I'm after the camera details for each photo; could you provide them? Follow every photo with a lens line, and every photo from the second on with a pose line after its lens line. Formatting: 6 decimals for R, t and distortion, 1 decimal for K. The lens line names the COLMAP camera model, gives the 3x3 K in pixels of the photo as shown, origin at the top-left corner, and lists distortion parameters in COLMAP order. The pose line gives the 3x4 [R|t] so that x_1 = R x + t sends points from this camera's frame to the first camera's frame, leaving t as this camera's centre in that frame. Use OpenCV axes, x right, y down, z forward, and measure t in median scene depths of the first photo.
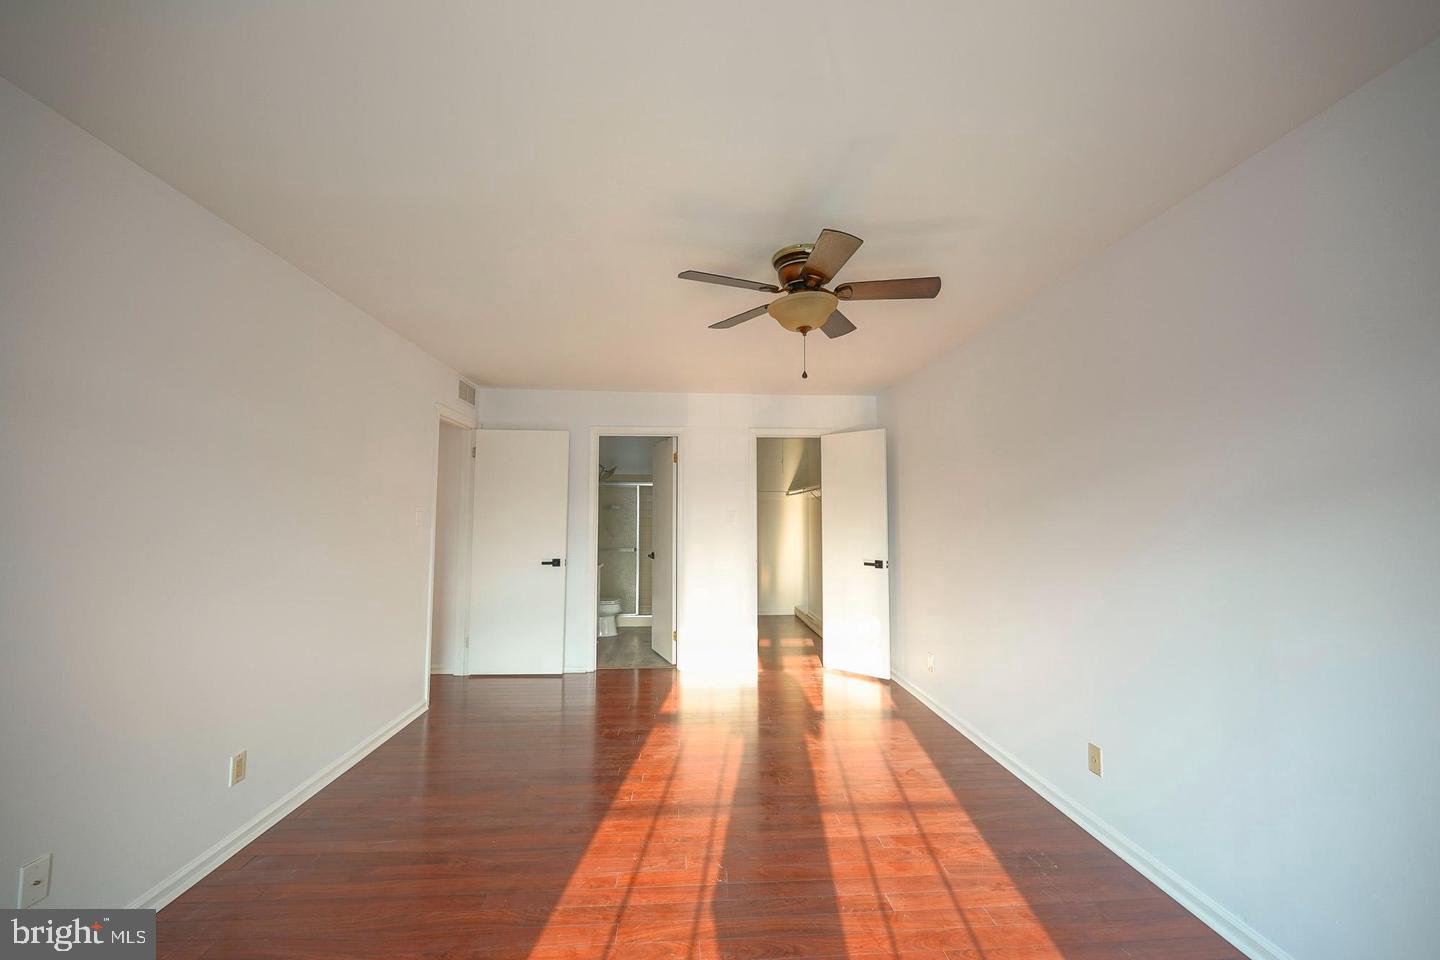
lens RADIAL K [[578.2, 0, 724.9], [0, 578.2, 485.1], [0, 0, 1]] dist [0.001060, 0.000051]
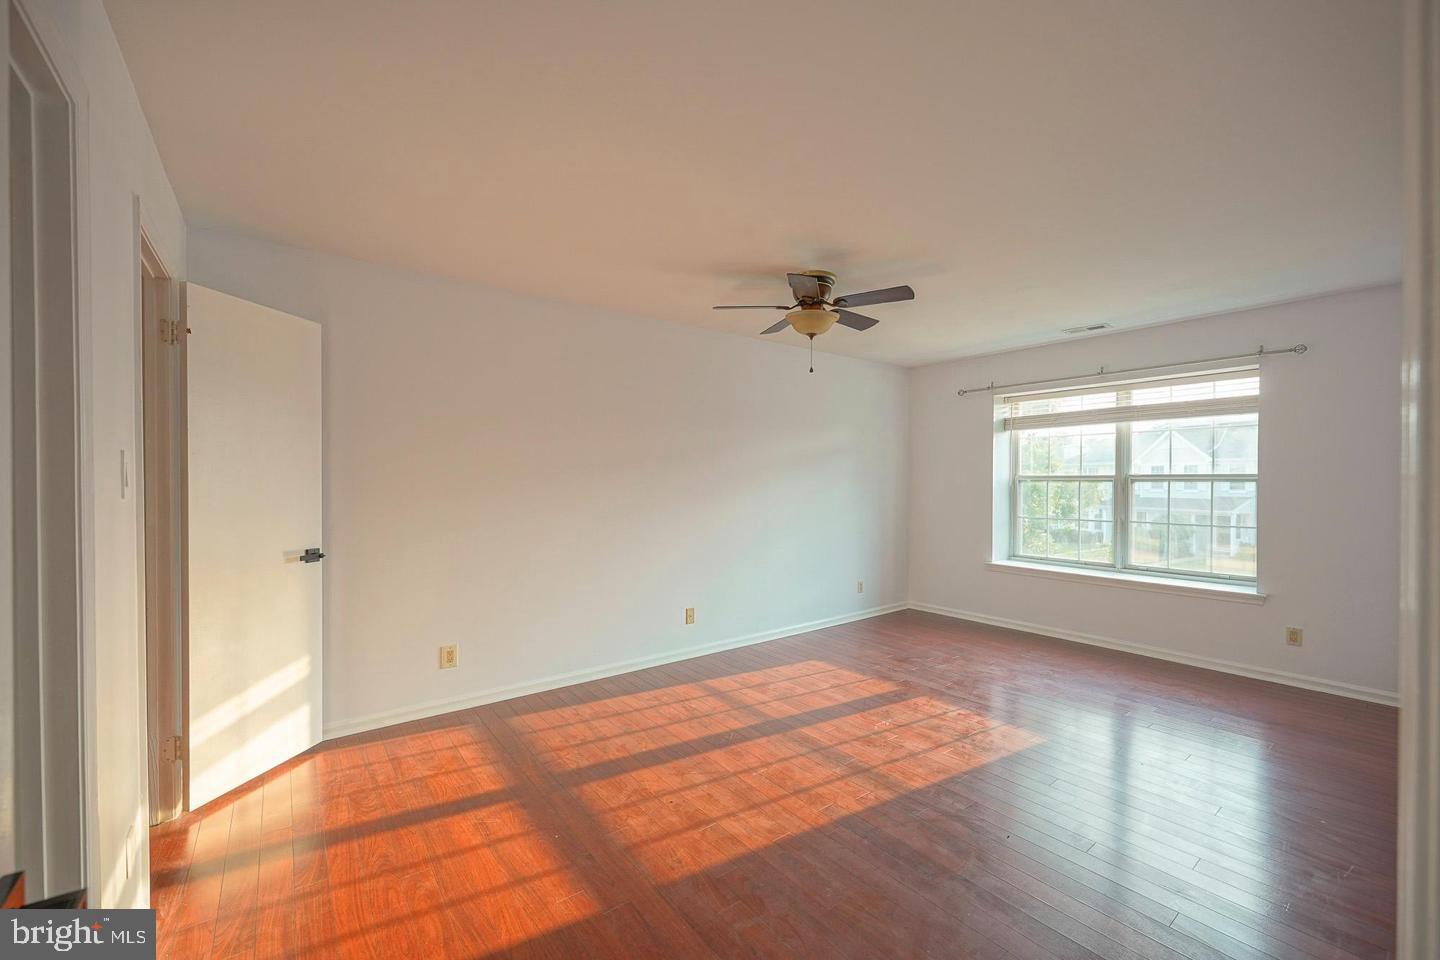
lens RADIAL K [[578.2, 0, 724.9], [0, 578.2, 485.1], [0, 0, 1]] dist [0.001060, 0.000051]
pose [[-0.556331, -0.004947, 0.830946, -0.856533], [-0.047394, 0.998543, -0.025786, 0.117857], [-0.829608, -0.053728, -0.555755, 1.883565]]
